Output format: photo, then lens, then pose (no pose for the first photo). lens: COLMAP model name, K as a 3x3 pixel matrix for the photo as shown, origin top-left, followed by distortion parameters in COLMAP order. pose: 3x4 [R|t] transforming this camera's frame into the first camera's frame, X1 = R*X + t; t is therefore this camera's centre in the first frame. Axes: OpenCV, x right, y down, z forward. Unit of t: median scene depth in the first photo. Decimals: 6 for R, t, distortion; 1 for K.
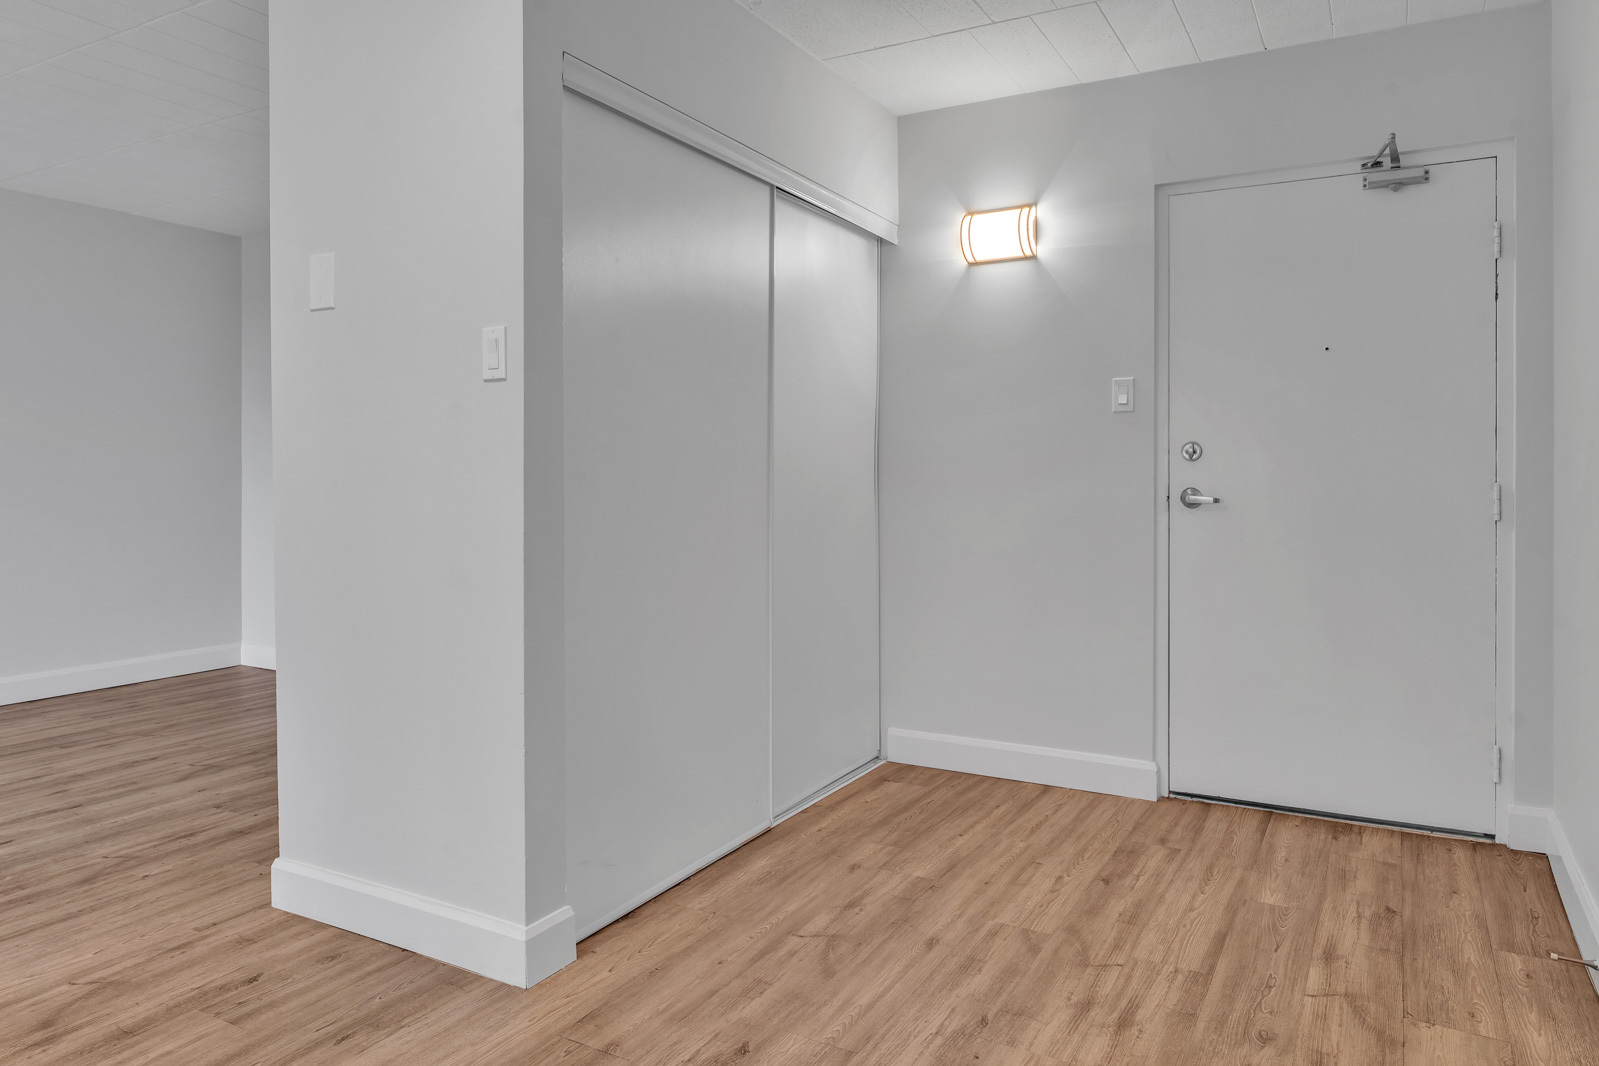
lens RADIAL K [[1051.6, 0, 800.4], [0, 1051.6, 470.8], [0, 0, 1]] dist [0.003529, 0.002011]
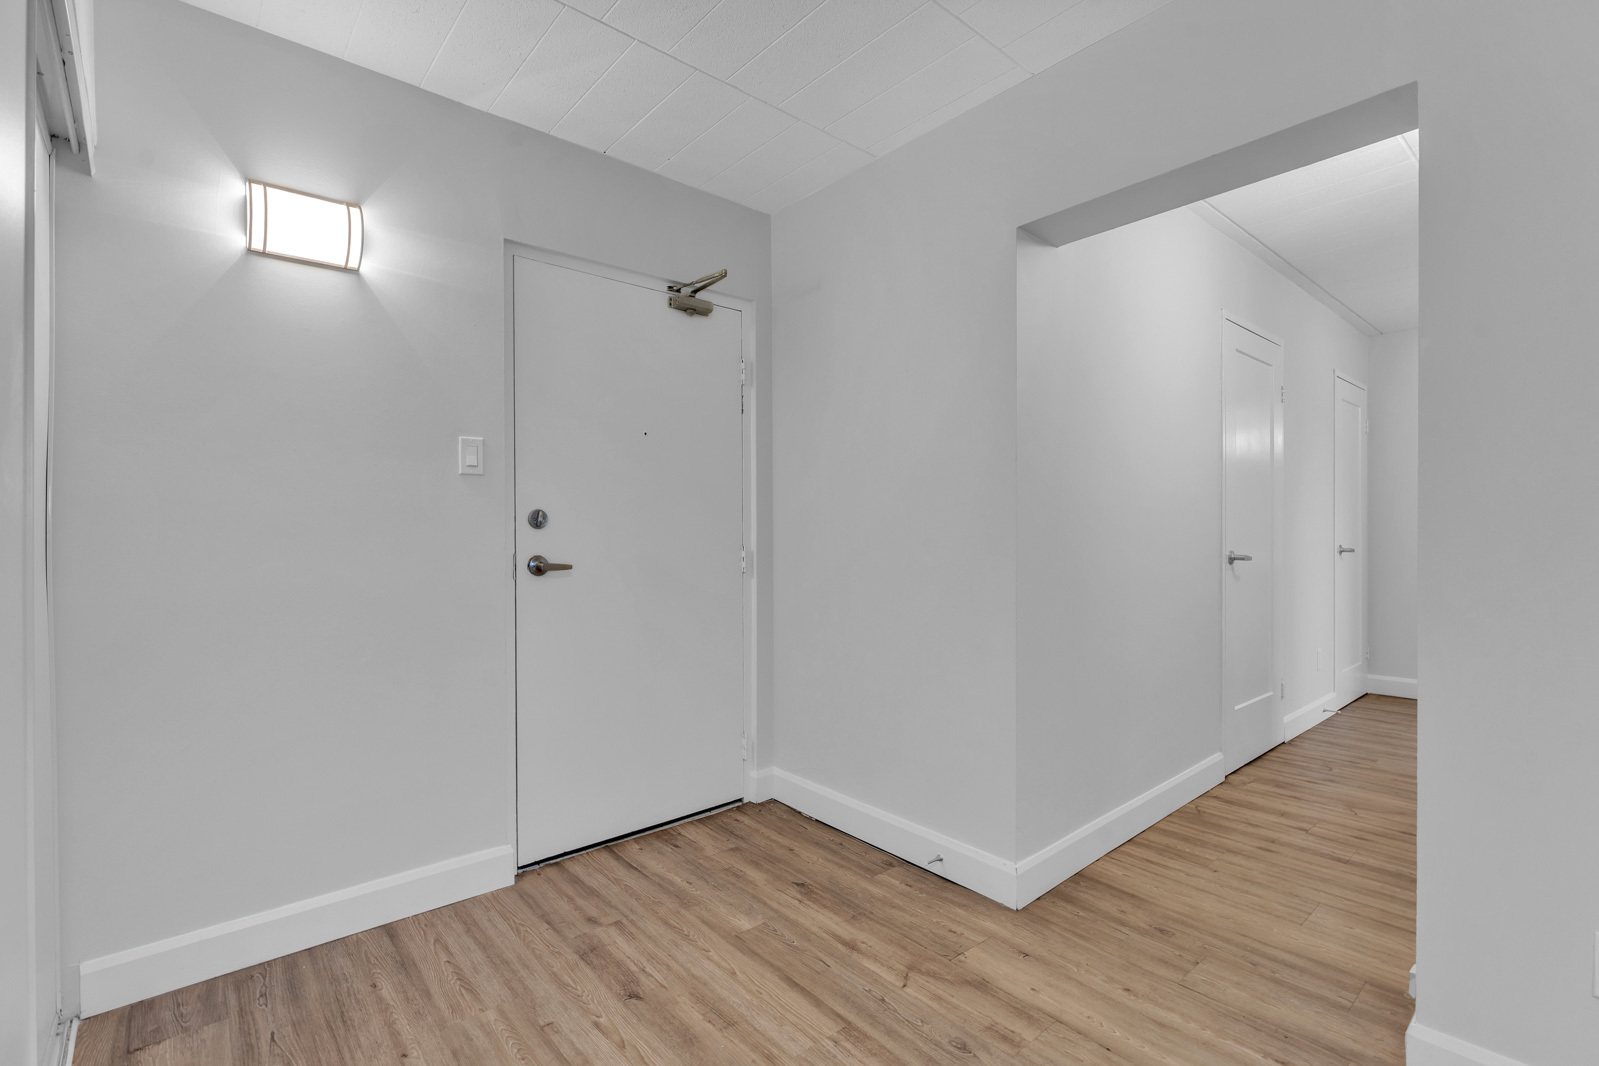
lens RADIAL K [[738.8, 0, 799.5], [0, 738.8, 533.0], [0, 0, 1]] dist [0.000244, 0.000273]
pose [[0.330671, -0.003799, 0.943738, -0.240357], [0.003983, 0.999989, 0.002630, -0.006736], [-0.943738, 0.002889, 0.330682, 0.612312]]
